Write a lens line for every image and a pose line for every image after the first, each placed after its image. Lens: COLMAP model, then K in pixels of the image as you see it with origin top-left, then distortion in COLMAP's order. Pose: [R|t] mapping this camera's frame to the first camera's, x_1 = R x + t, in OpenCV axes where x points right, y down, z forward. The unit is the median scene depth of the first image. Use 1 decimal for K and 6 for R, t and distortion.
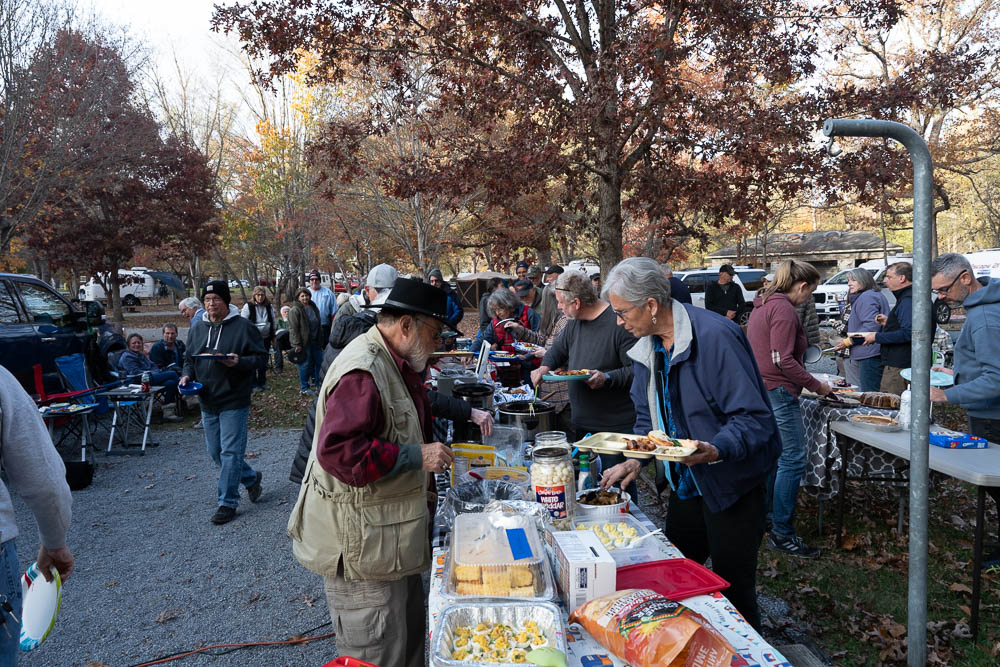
lens RADIAL K [[670.6, 0, 502.1], [0, 670.6, 337.3], [0, 0, 1]] dist [-0.001450, -0.000466]
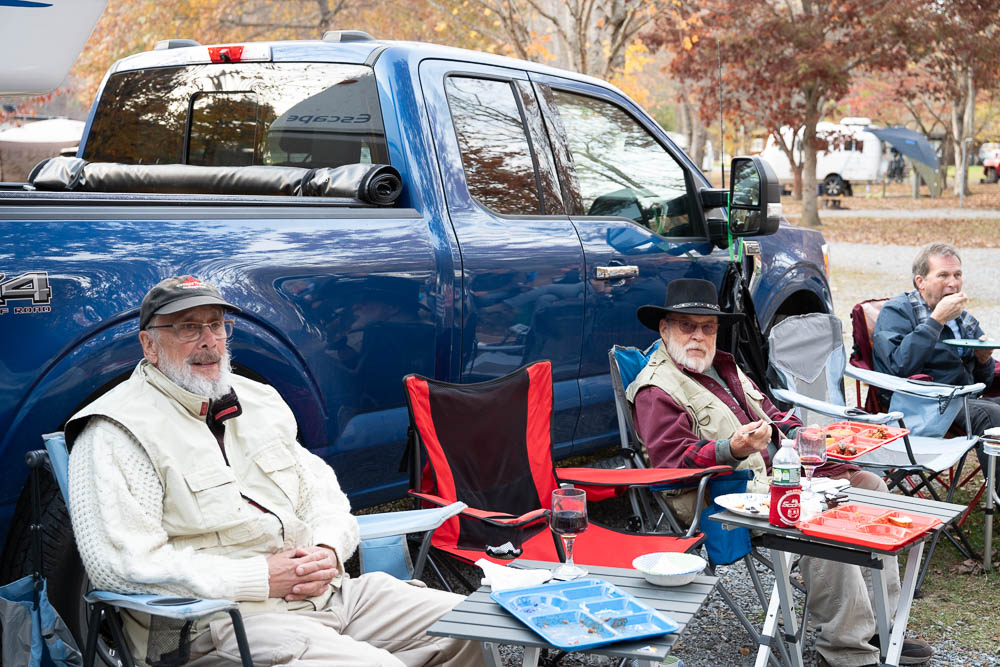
lens RADIAL K [[1361.5, 0, 502.7], [0, 1361.5, 334.0], [0, 0, 1]] dist [-0.002770, 0.000000]
pose [[0.737114, 0.099908, -0.668342, -0.070036], [-0.068588, 0.994964, 0.073089, -0.002621], [0.672278, -0.008035, 0.740255, 0.120668]]
